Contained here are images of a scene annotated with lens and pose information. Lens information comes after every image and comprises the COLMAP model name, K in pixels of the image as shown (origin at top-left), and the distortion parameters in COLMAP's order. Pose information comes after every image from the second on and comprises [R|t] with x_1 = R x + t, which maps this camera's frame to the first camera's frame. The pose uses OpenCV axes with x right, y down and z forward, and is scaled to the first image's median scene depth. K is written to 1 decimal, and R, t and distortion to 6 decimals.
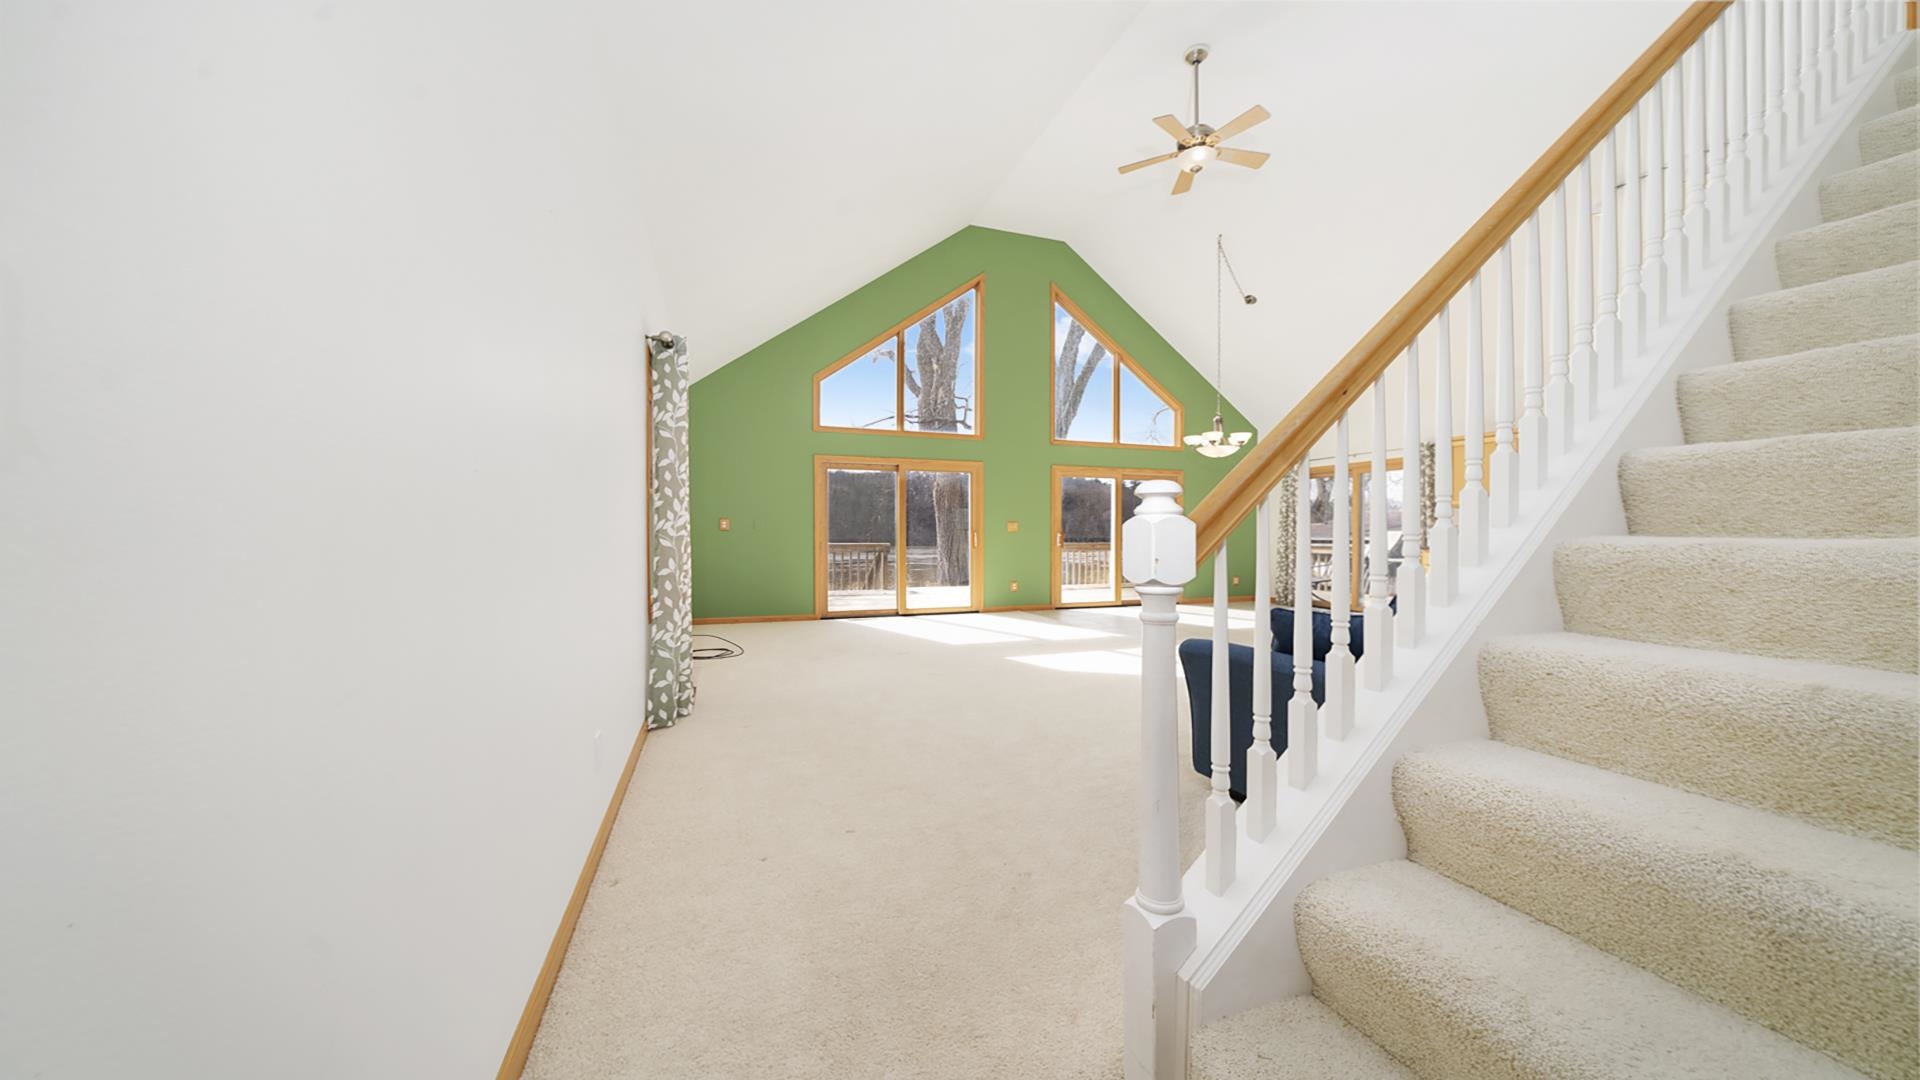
lens RADIAL K [[651.5, 0, 960.0], [0, 651.5, 540.0], [0, 0, 1]] dist [-0.000822, 0.000038]
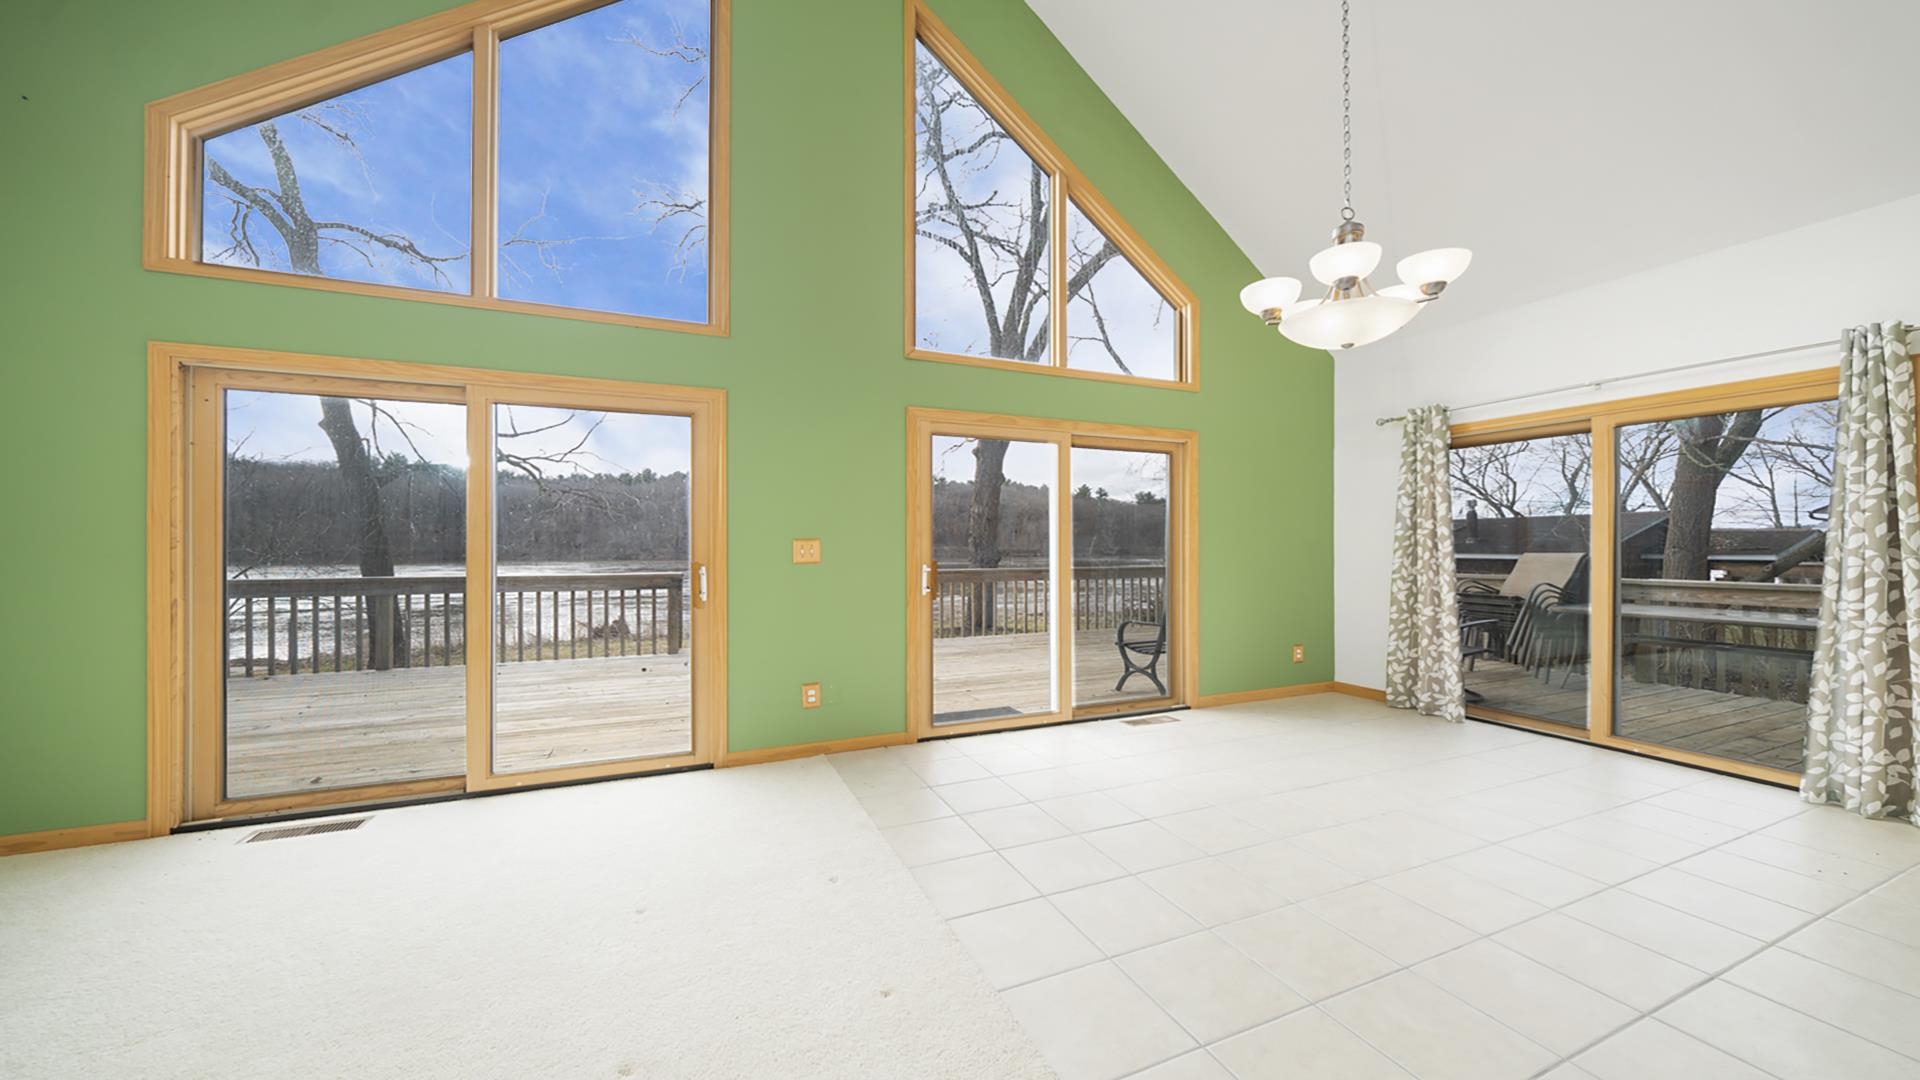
lens RADIAL K [[668.6, 0, 960.0], [0, 668.6, 540.0], [0, 0, 1]] dist [-0.000624, -0.000016]
pose [[0.998556, -0.001323, 0.053708, 0.153347], [0.002234, 0.999855, -0.016894, -0.019556], [-0.053678, 0.016990, 0.998414, 0.564190]]
